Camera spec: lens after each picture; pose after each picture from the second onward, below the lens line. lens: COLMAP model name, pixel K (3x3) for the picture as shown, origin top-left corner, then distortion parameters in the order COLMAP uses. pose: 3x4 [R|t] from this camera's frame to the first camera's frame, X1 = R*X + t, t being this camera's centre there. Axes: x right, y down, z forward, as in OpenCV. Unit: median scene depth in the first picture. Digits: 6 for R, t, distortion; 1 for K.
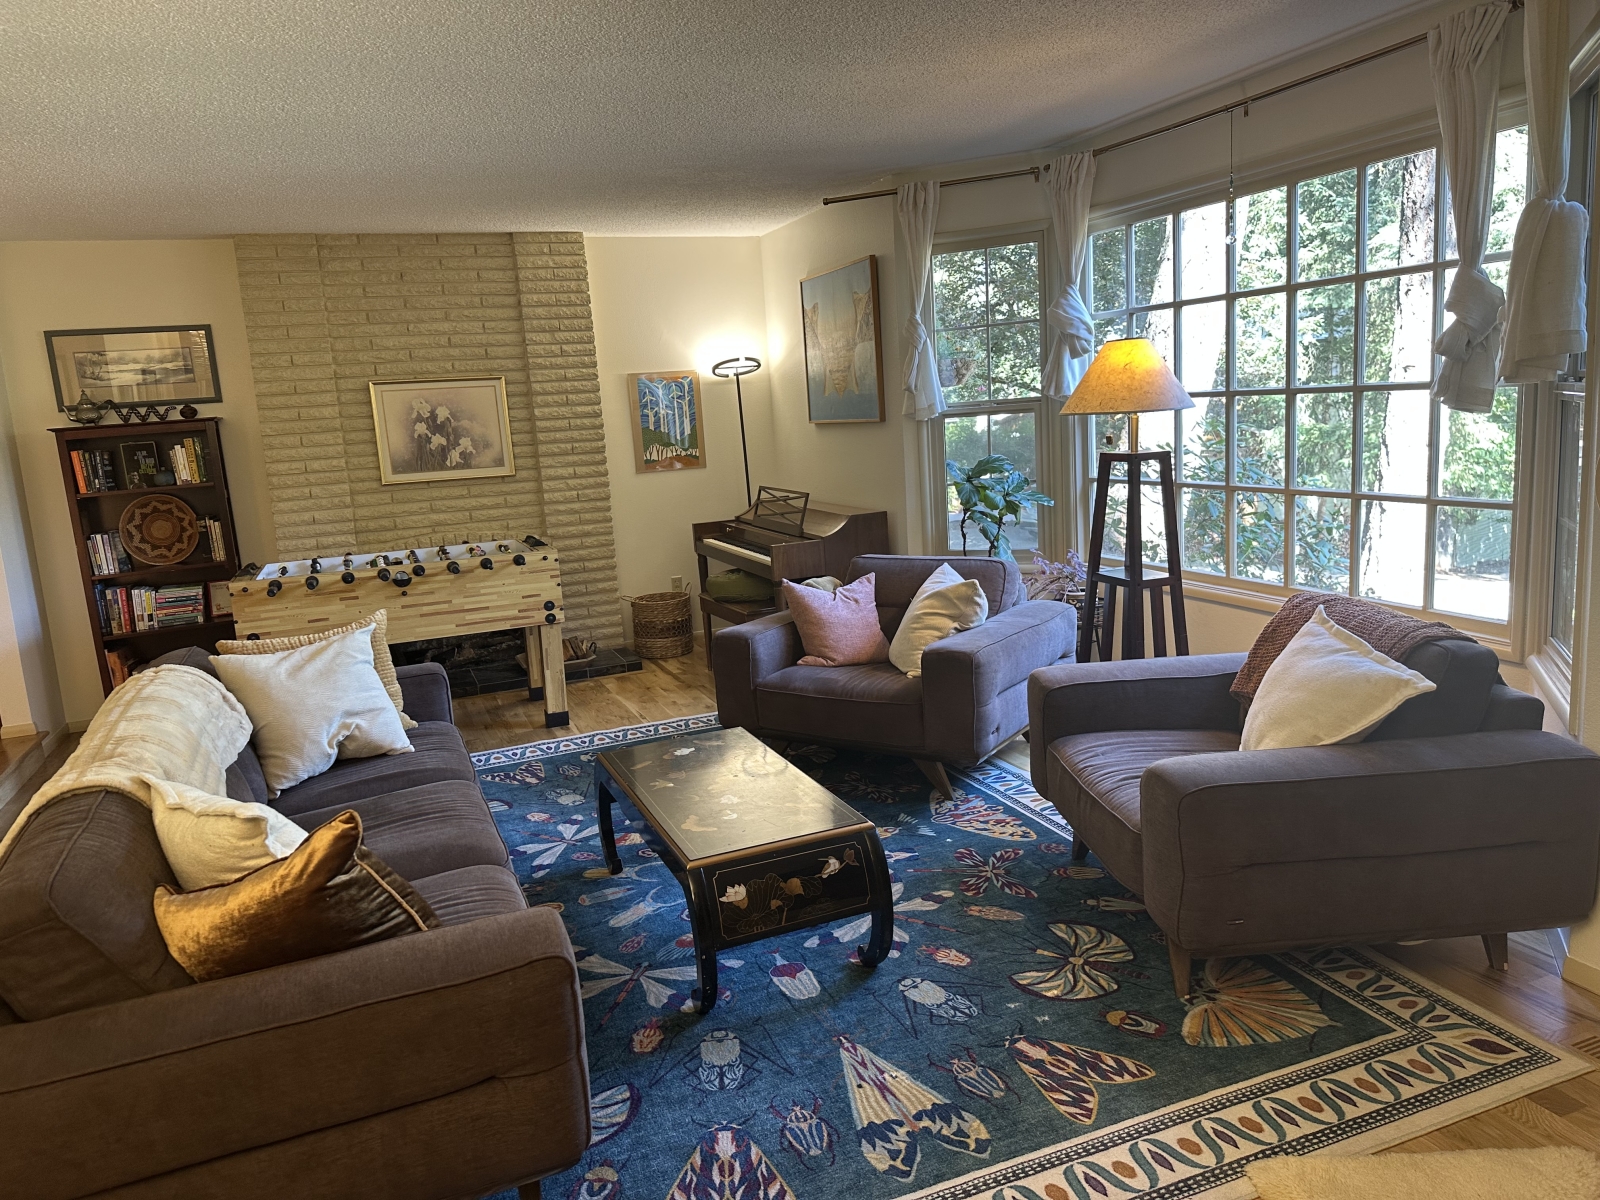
lens RADIAL K [[1127.2, 0, 796.4], [0, 1127.2, 601.5], [0, 0, 1]] dist [0.057073, -0.005995]
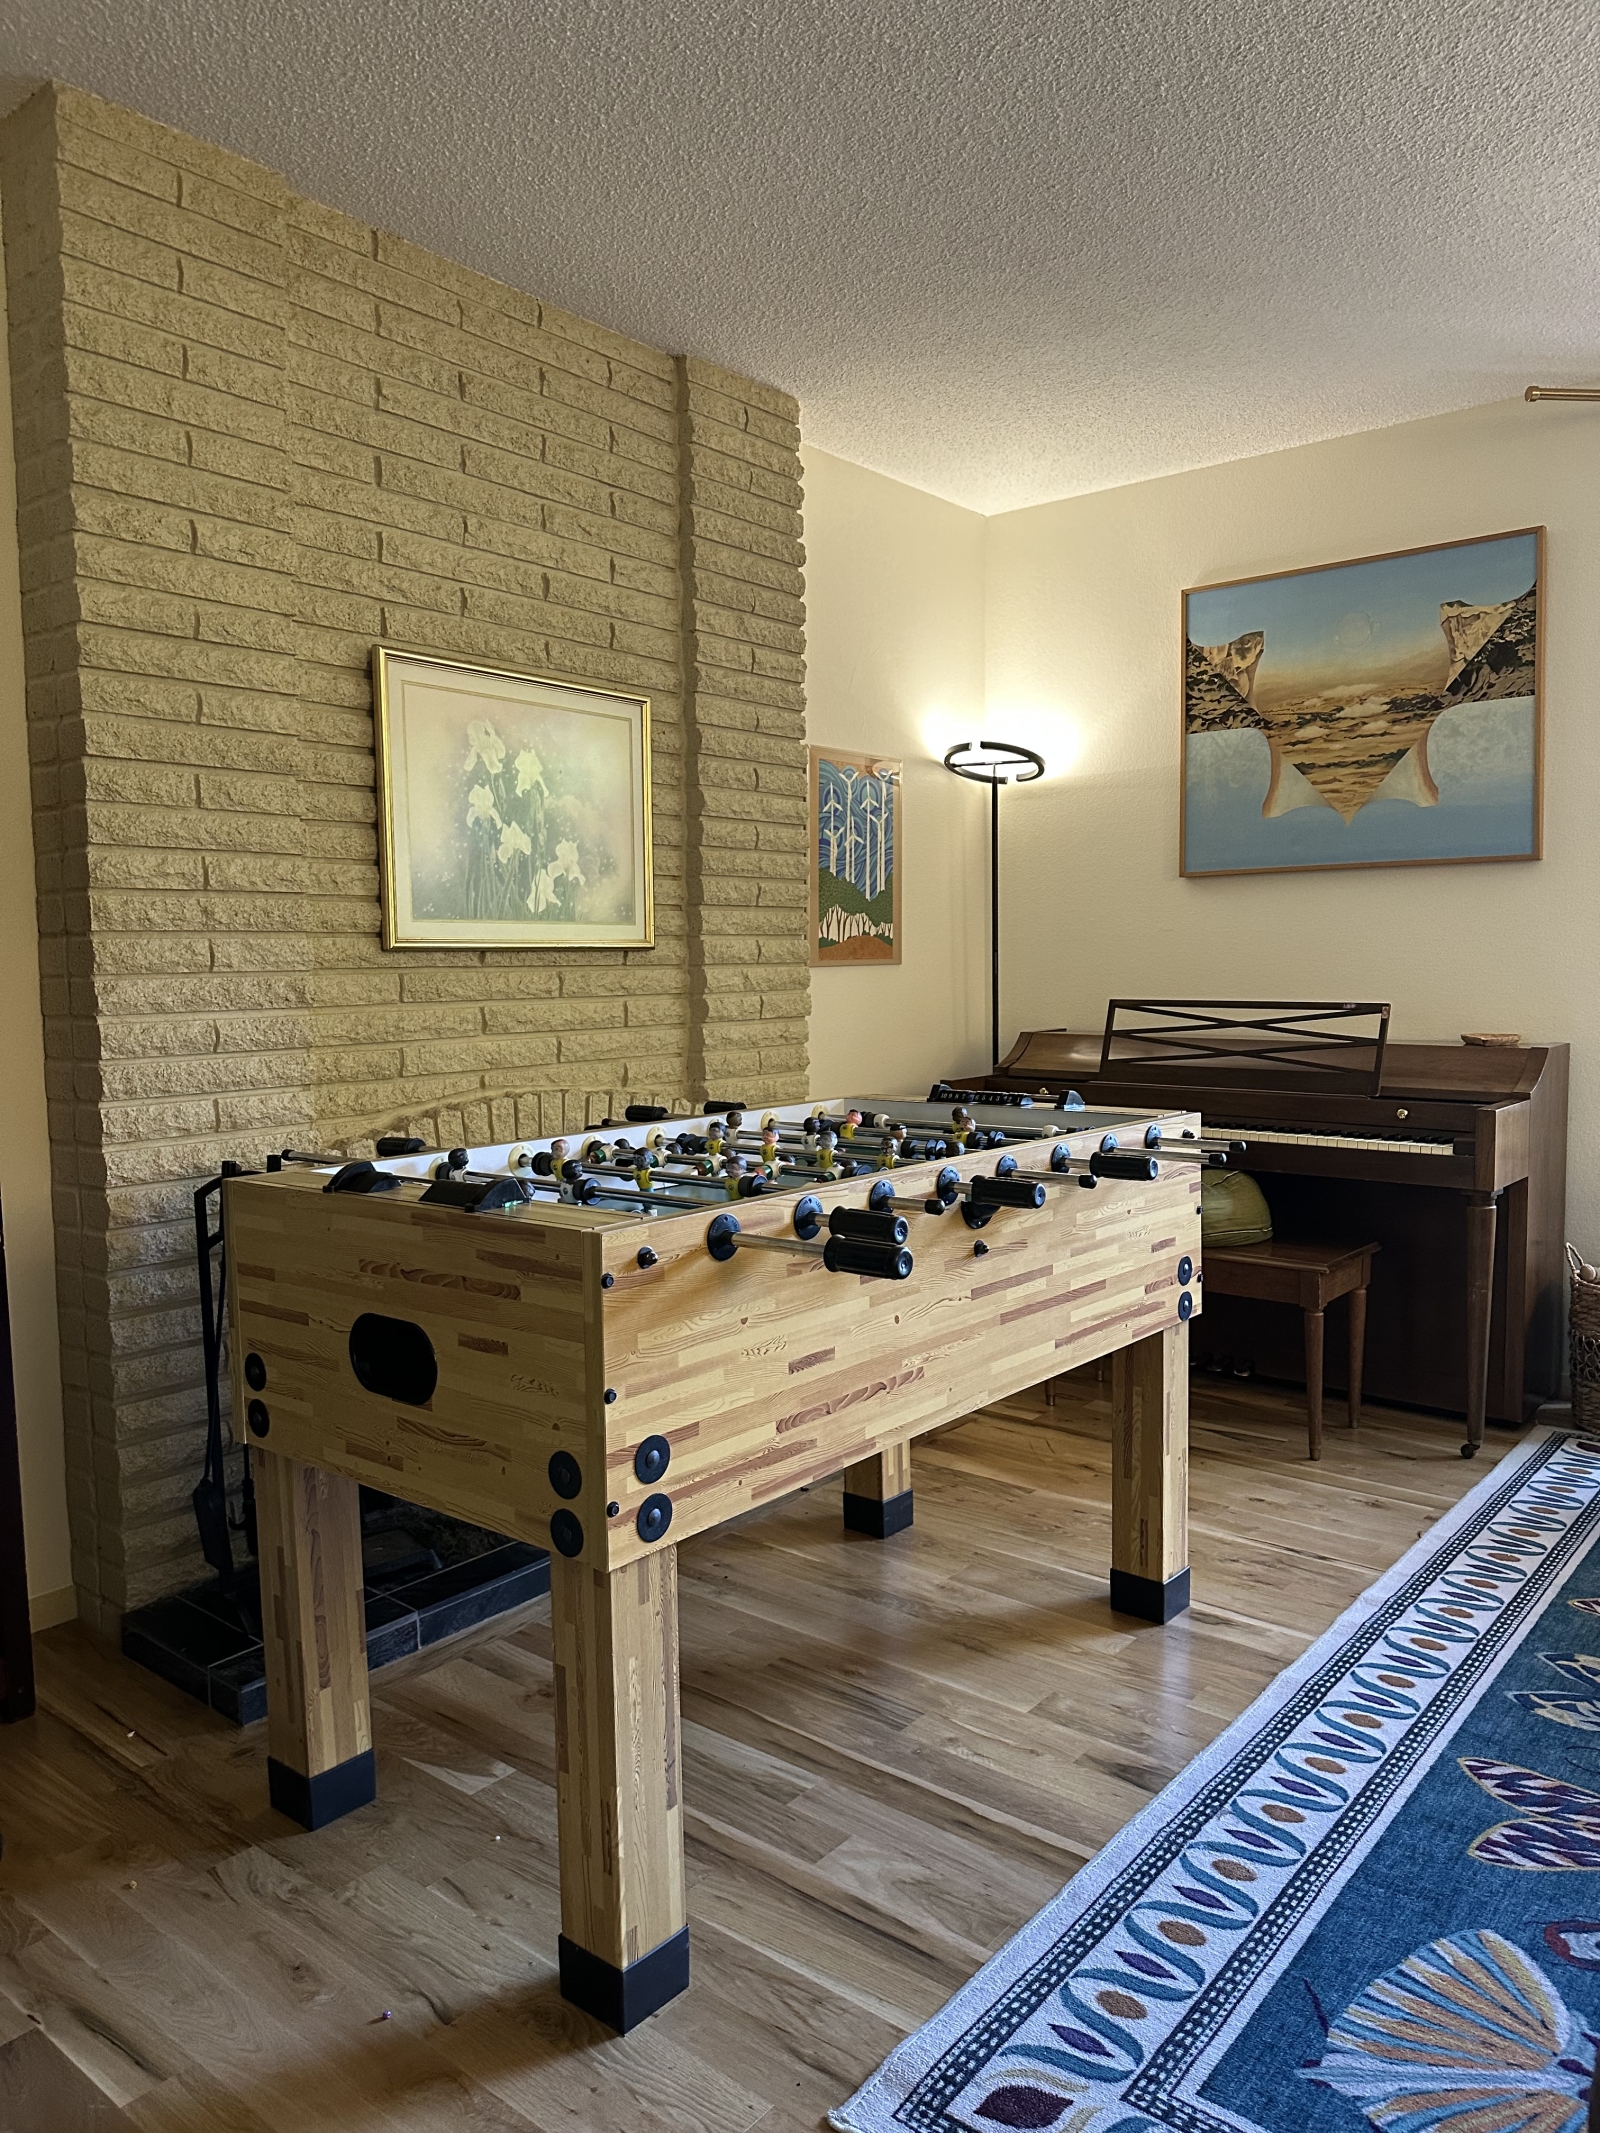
lens RADIAL K [[1502.7, 0, 805.9], [0, 1502.7, 1066.0], [0, 0, 1]] dist [0.057073, -0.005995]
pose [[0.870348, 0.018098, 0.492105, -0.477854], [0.040945, 0.993204, -0.108943, -0.011371], [-0.490732, 0.114968, 0.863692, 0.542697]]
